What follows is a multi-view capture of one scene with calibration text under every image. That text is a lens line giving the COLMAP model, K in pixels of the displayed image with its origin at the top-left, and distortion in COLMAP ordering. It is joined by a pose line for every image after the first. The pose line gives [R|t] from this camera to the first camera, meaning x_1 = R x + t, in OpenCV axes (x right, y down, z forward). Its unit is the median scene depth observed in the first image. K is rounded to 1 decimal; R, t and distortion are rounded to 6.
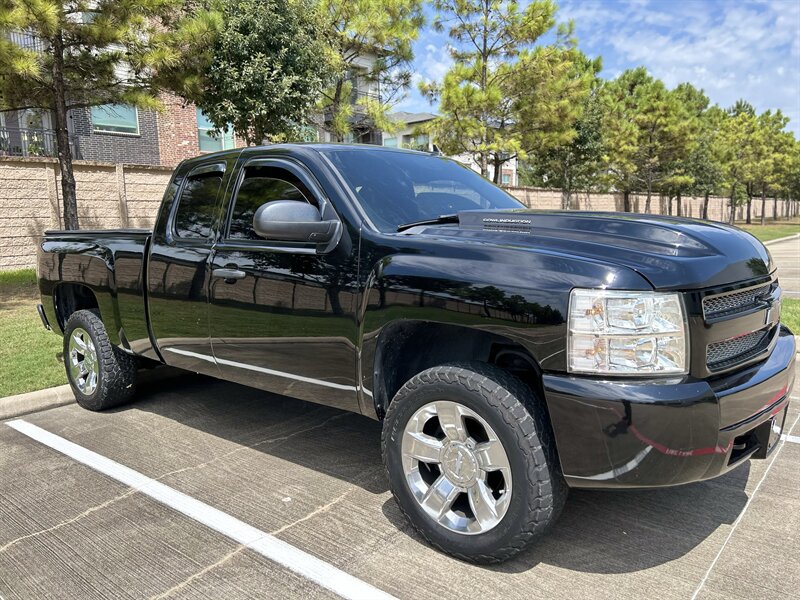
lens RADIAL K [[603.5, 0, 406.0], [0, 603.5, 307.8], [0, 0, 1]] dist [0.045302, -0.047698]
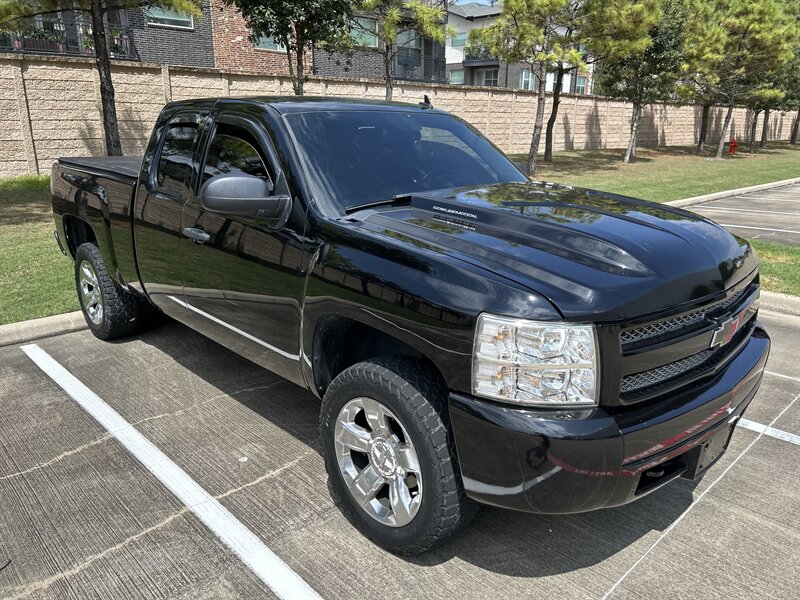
lens RADIAL K [[603.5, 0, 412.1], [0, 603.5, 305.1], [0, 0, 1]] dist [0.045302, -0.047698]
pose [[0.994442, 0.064012, -0.083592, 0.118478], [-0.050530, 0.986704, 0.154470, -0.089607], [0.092369, -0.149388, 0.984455, 0.024681]]
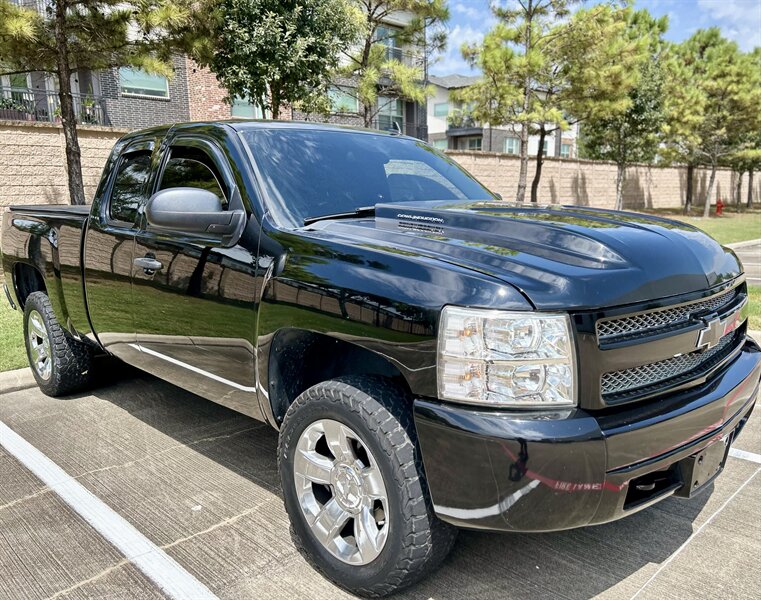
lens RADIAL K [[630.7, 0, 418.7], [0, 630.7, 324.0], [0, 0, 1]] dist [0.025599, -0.011469]
pose [[0.997704, 0.031706, -0.059847, 0.141545], [-0.027854, 0.997553, 0.064134, -0.029711], [0.061734, -0.062320, 0.996145, 0.044510]]
